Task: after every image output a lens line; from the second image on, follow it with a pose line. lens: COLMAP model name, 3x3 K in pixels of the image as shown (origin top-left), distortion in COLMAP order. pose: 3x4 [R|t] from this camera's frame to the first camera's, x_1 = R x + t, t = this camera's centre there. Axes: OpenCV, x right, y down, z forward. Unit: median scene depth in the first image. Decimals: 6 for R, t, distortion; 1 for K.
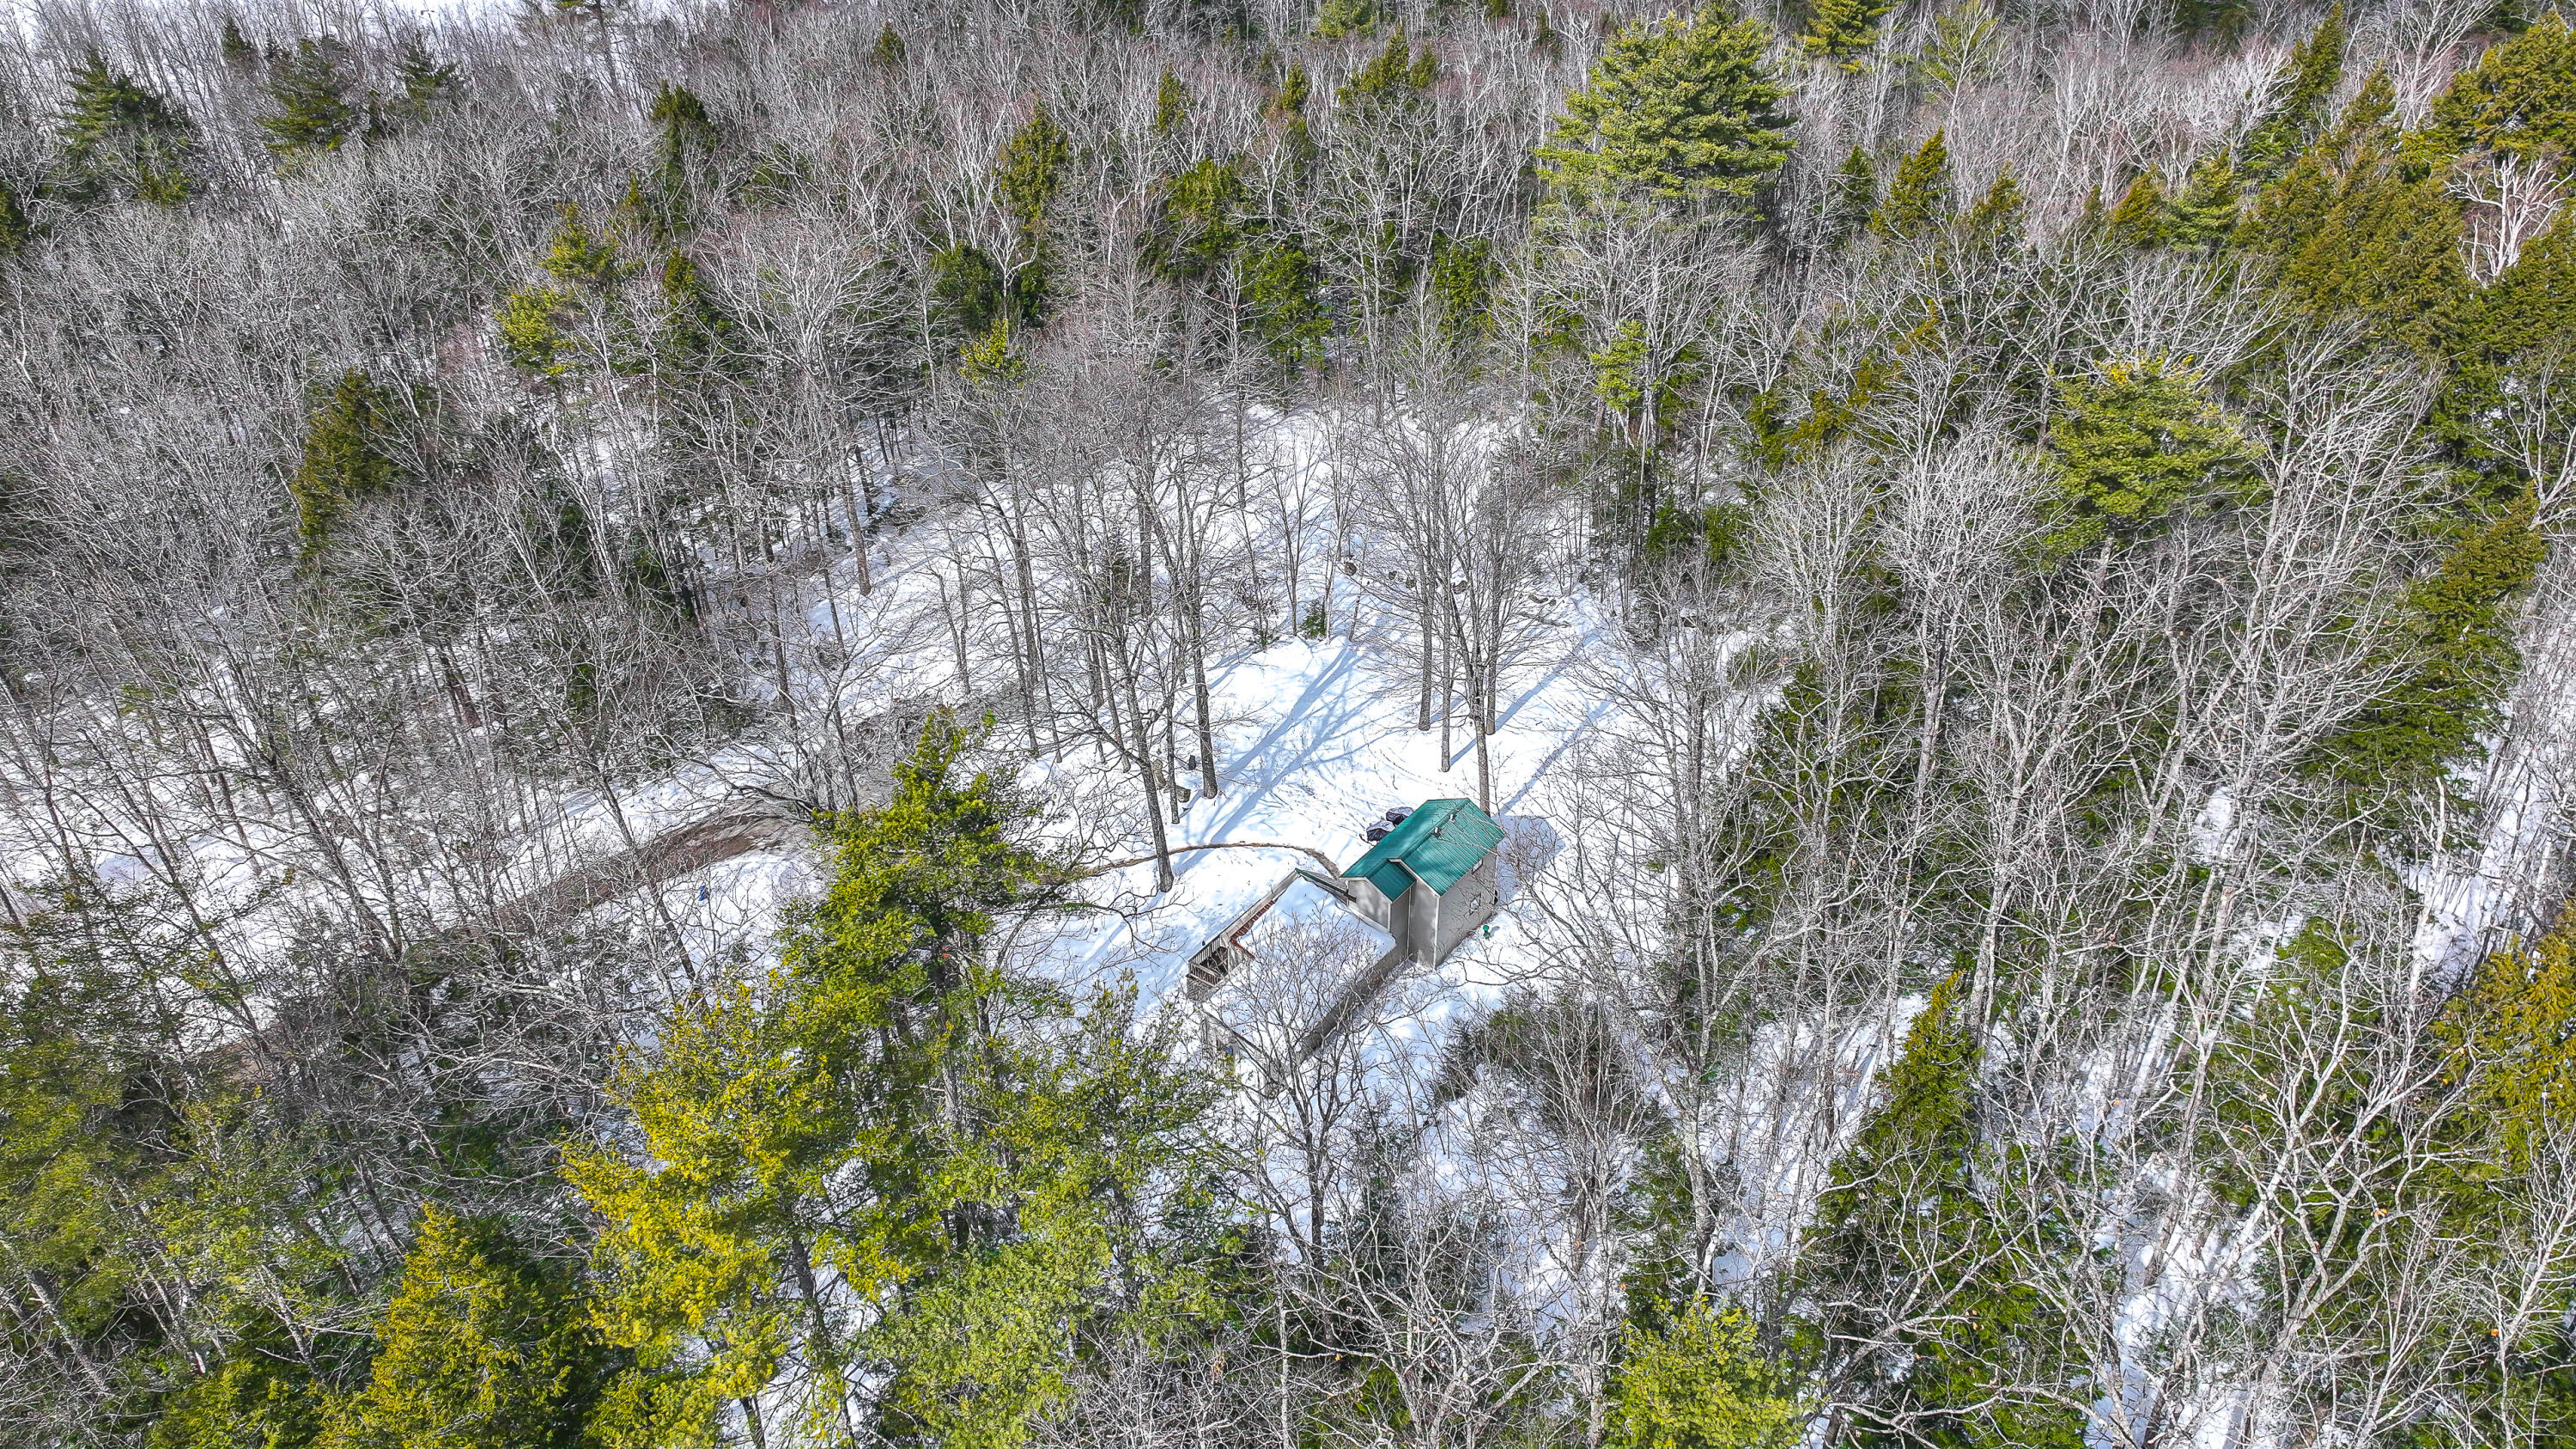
lens RADIAL K [[1838.9, 0, 1288.0], [0, 1838.9, 724.5], [0, 0, 1]] dist [0.004239, 0.009000]
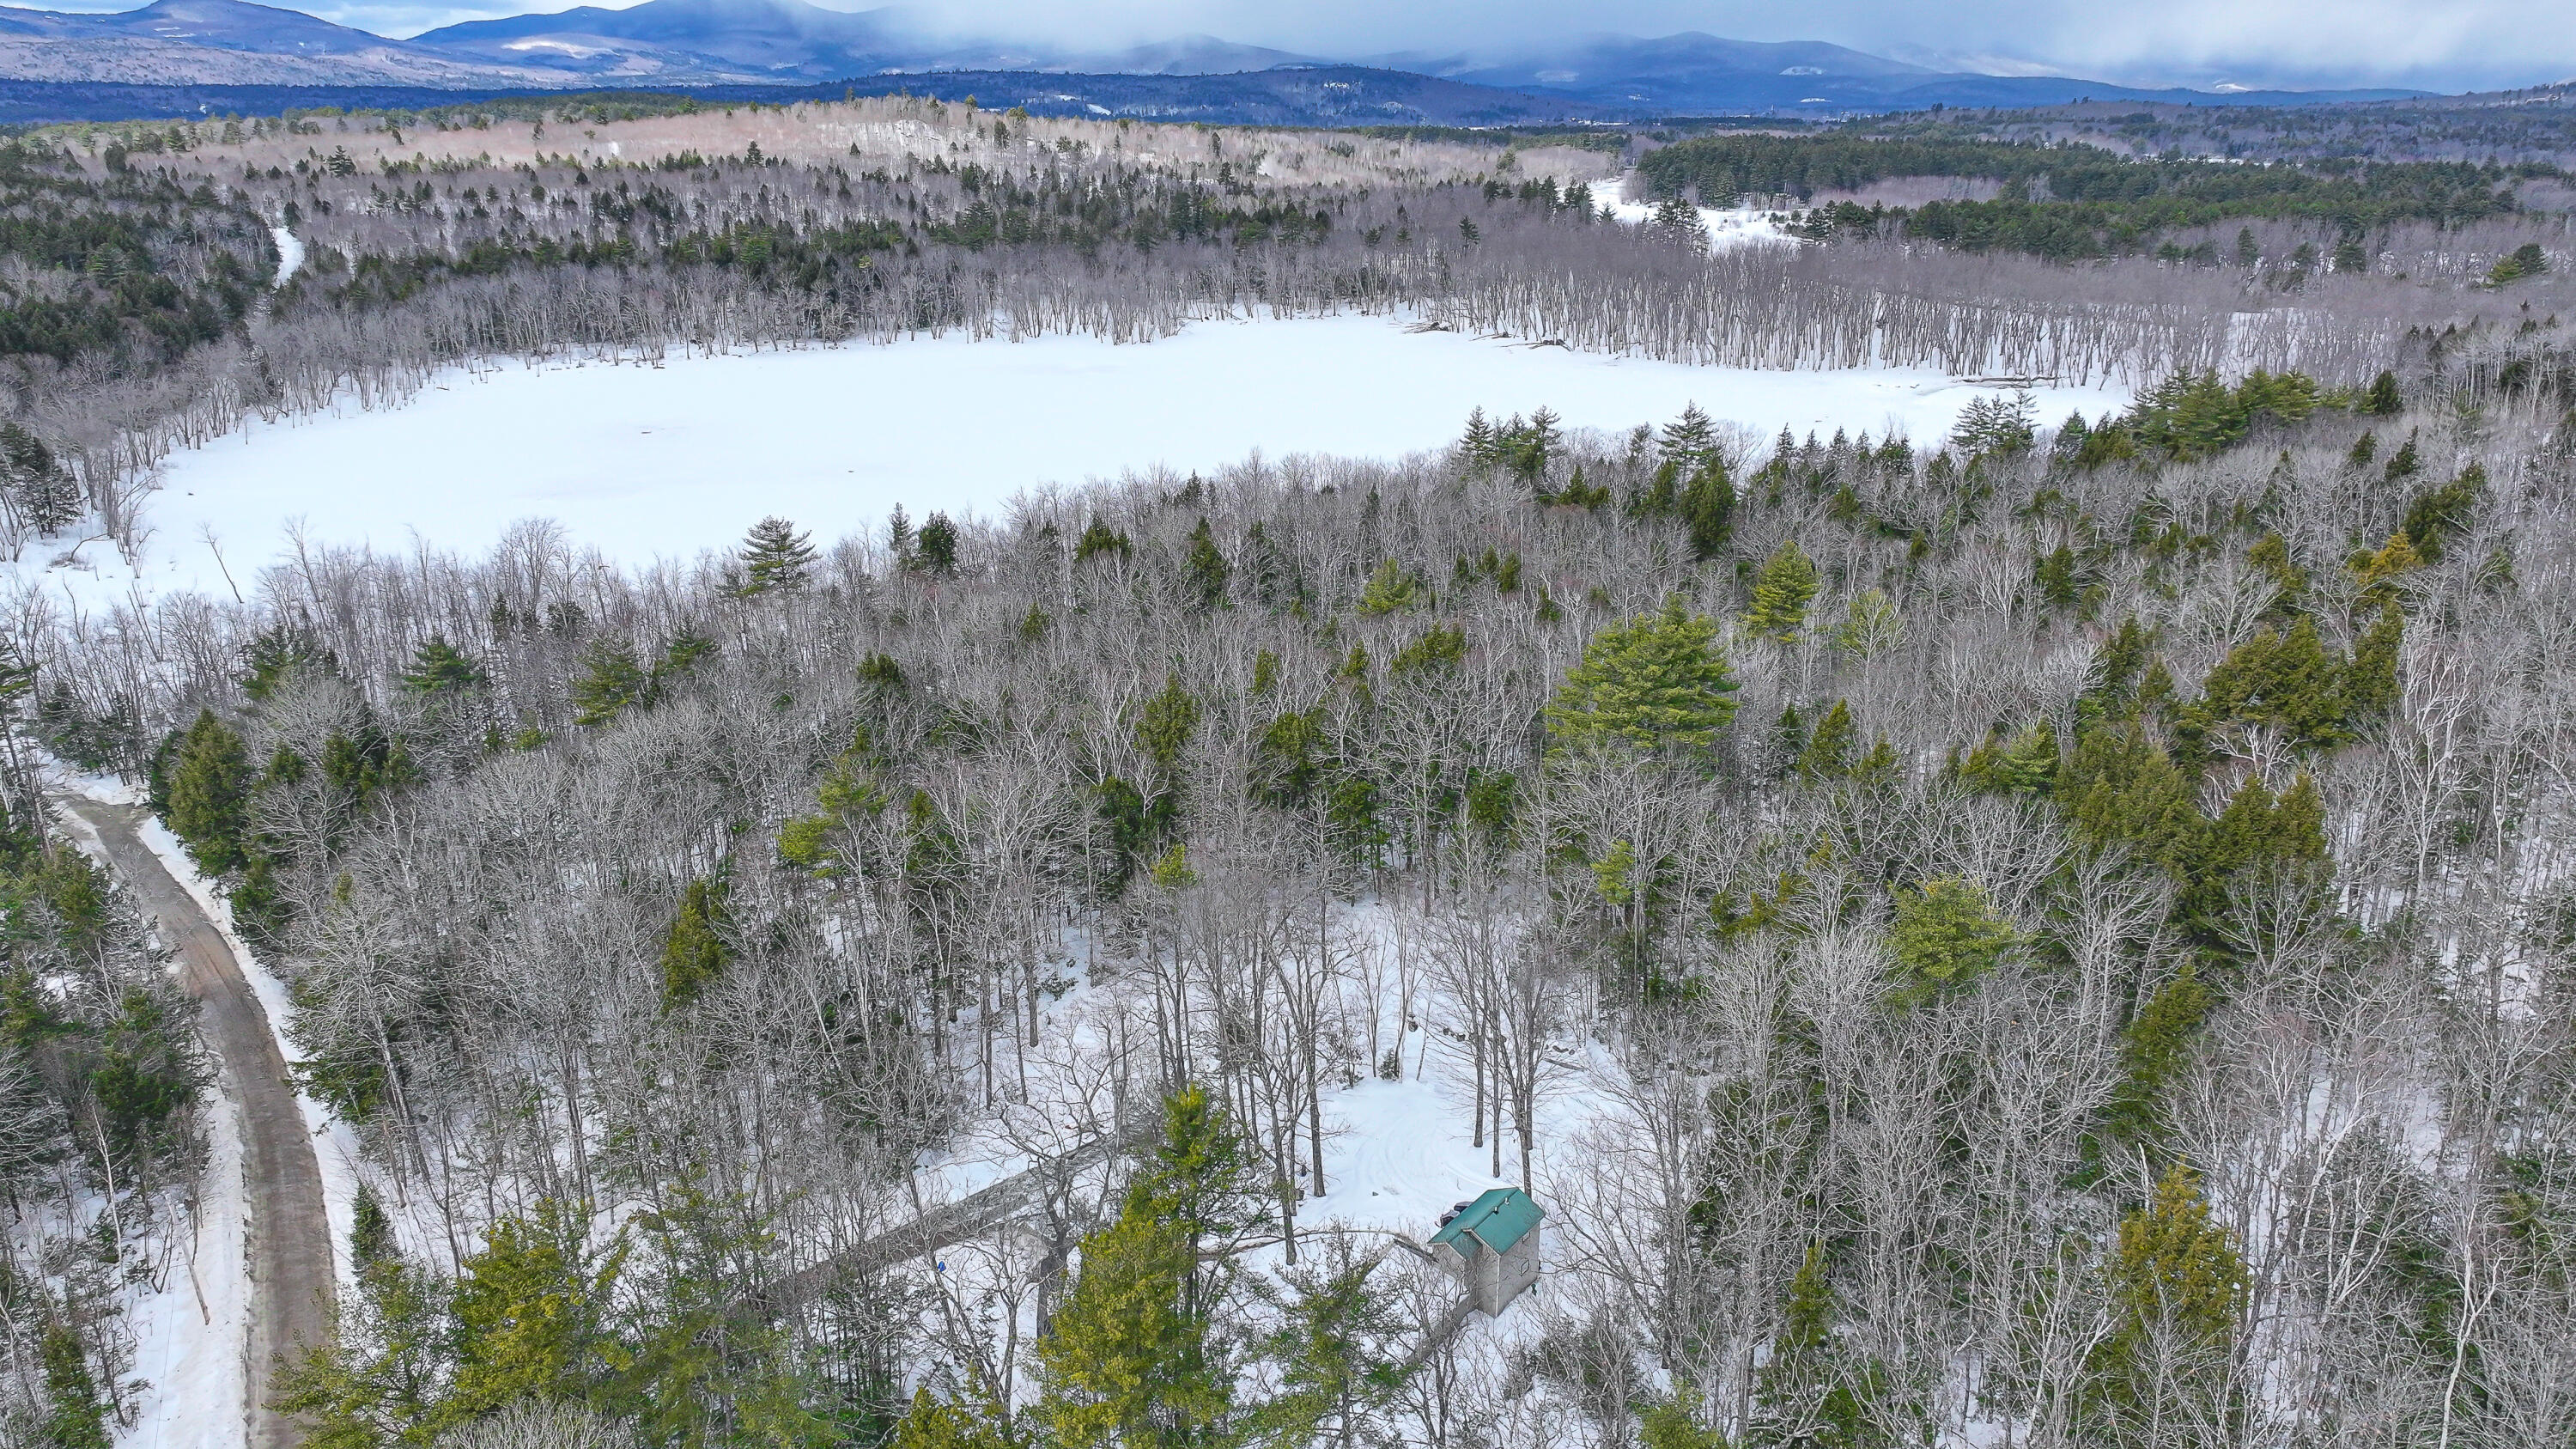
lens RADIAL K [[1838.8, 0, 1288.0], [0, 1838.8, 724.5], [0, 0, 1]] dist [0.008539, -0.003527]
pose [[0.999990, -0.000454, -0.004481, -0.055649], [-0.000714, 0.966319, -0.257347, 0.049460], [0.004447, 0.257347, 0.966309, -0.347880]]
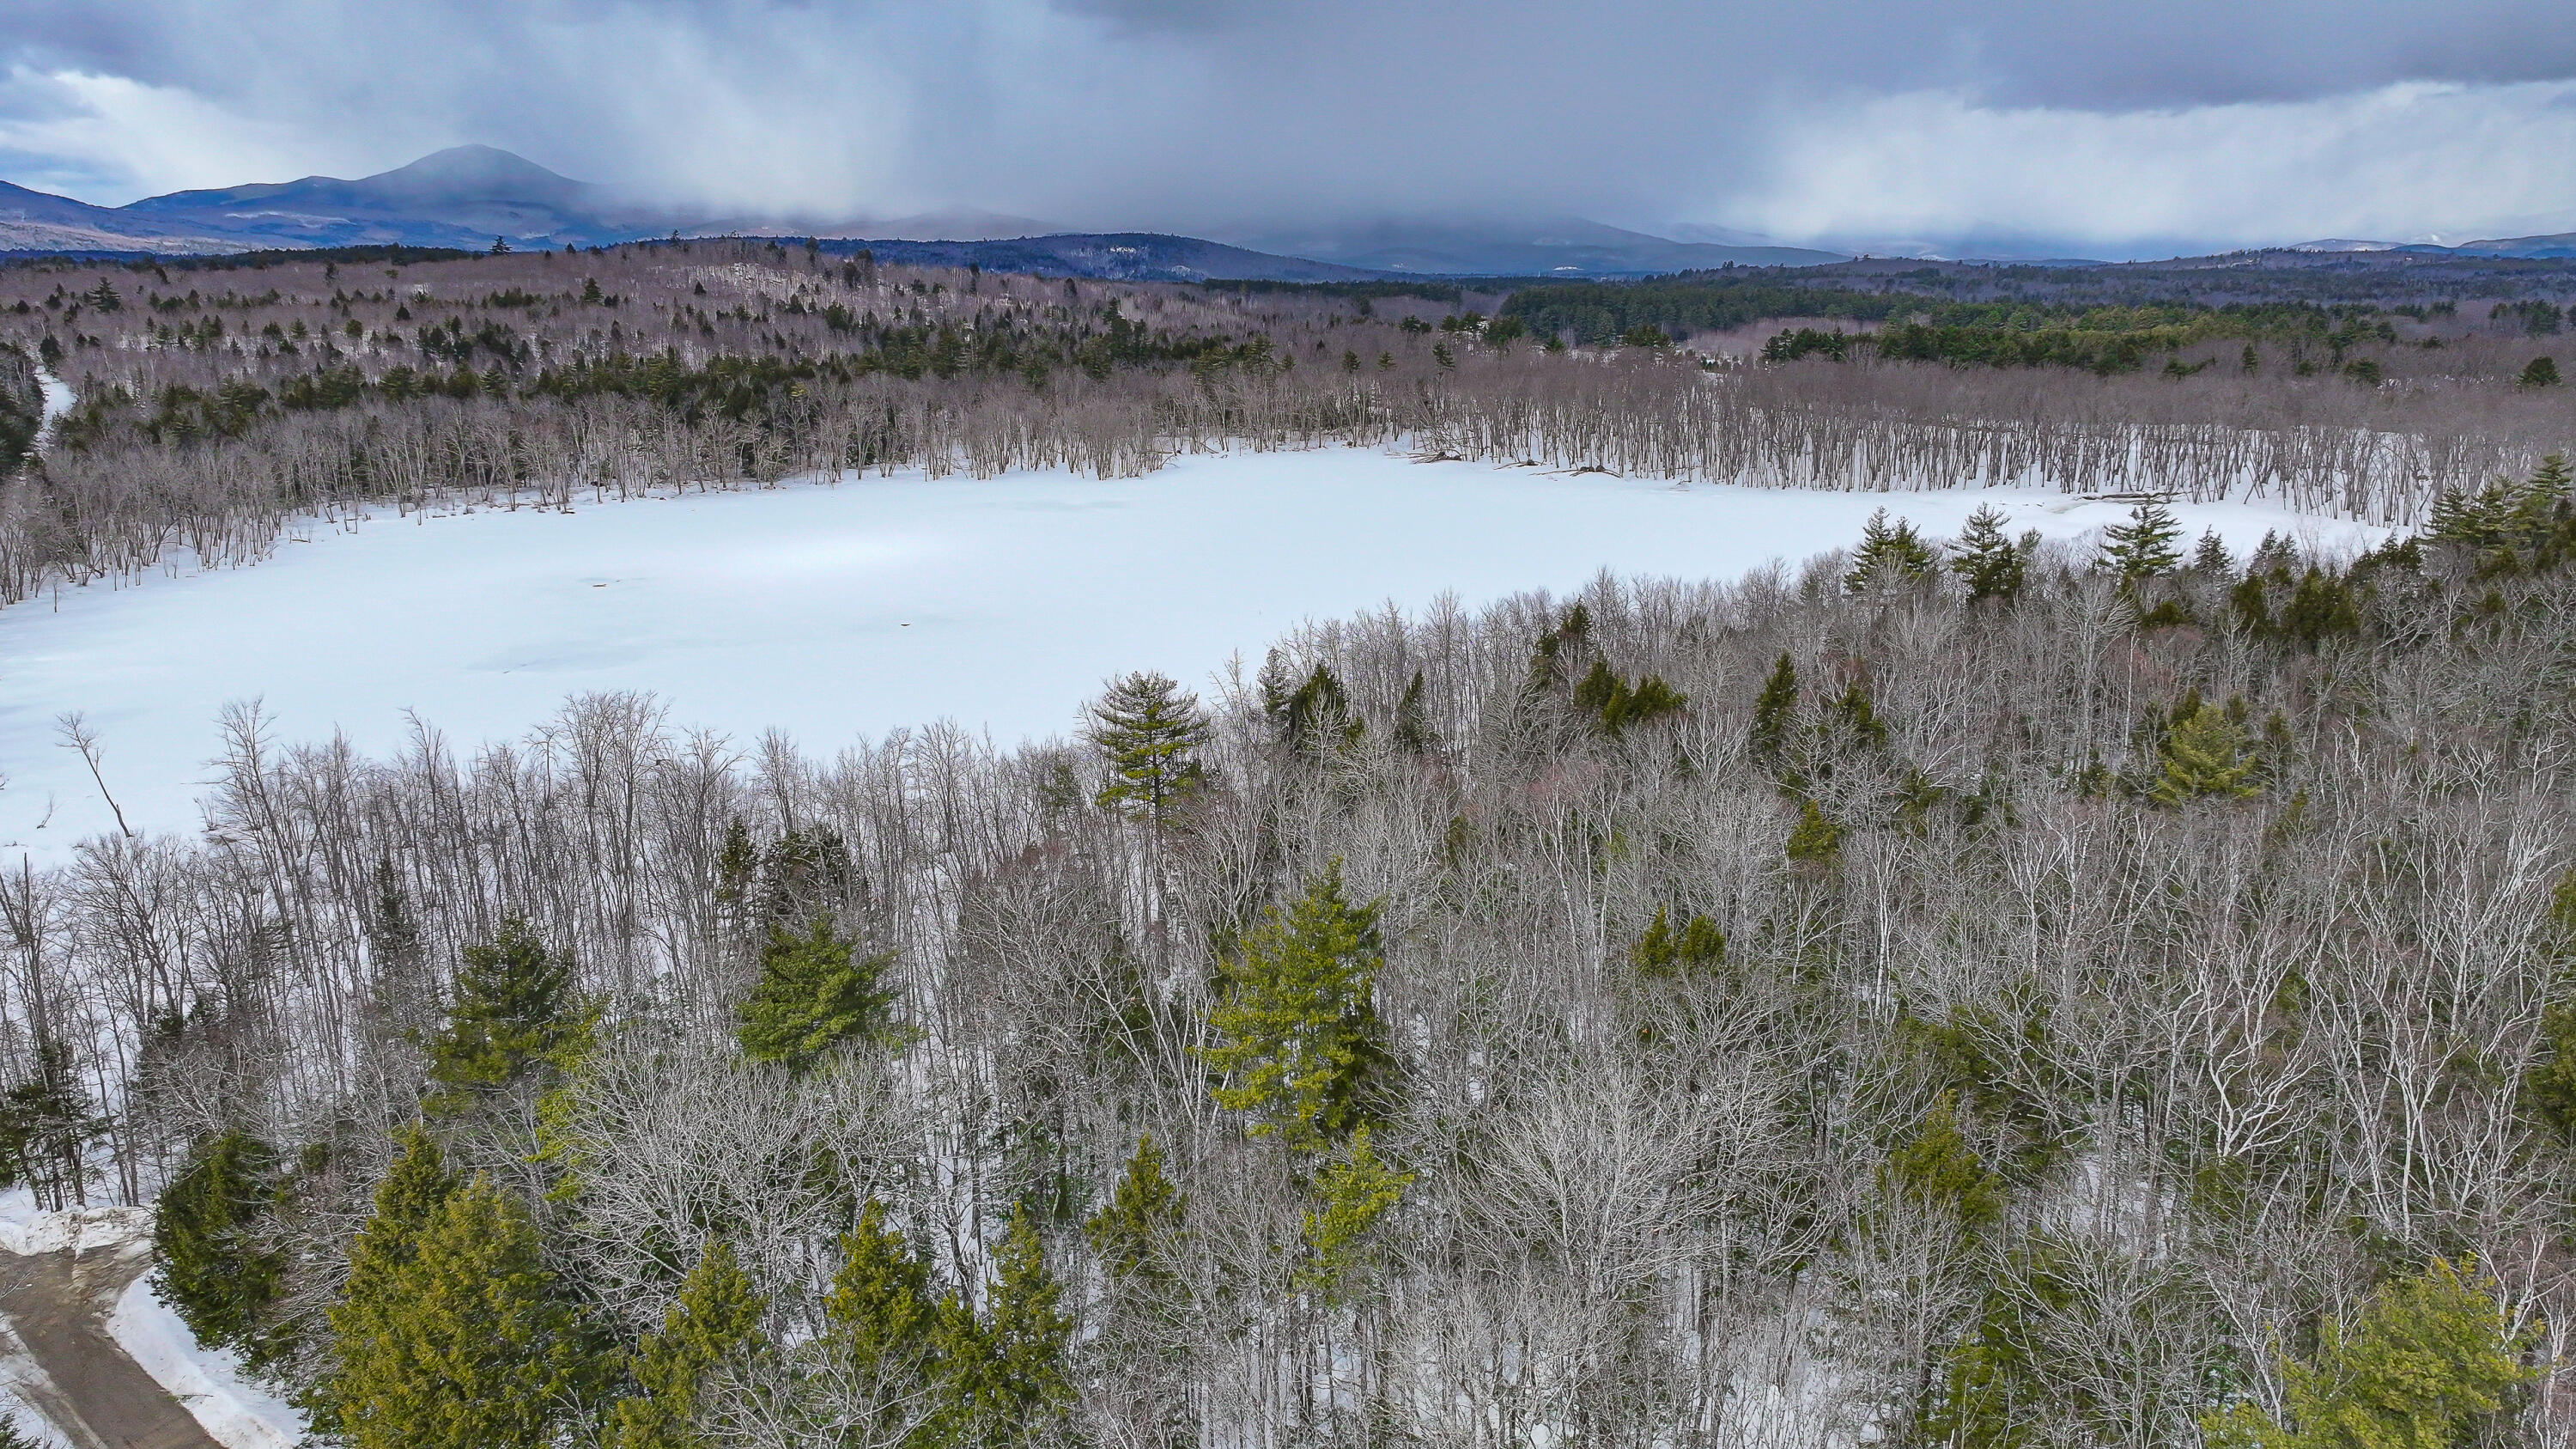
lens RADIAL K [[1838.9, 0, 1288.0], [0, 1838.9, 724.5], [0, 0, 1]] dist [0.004239, 0.009000]
pose [[0.991915, -0.034580, 0.122102, -0.815237], [0.074079, 0.938992, -0.335865, -0.287734], [-0.103038, 0.342195, 0.933962, 0.527361]]
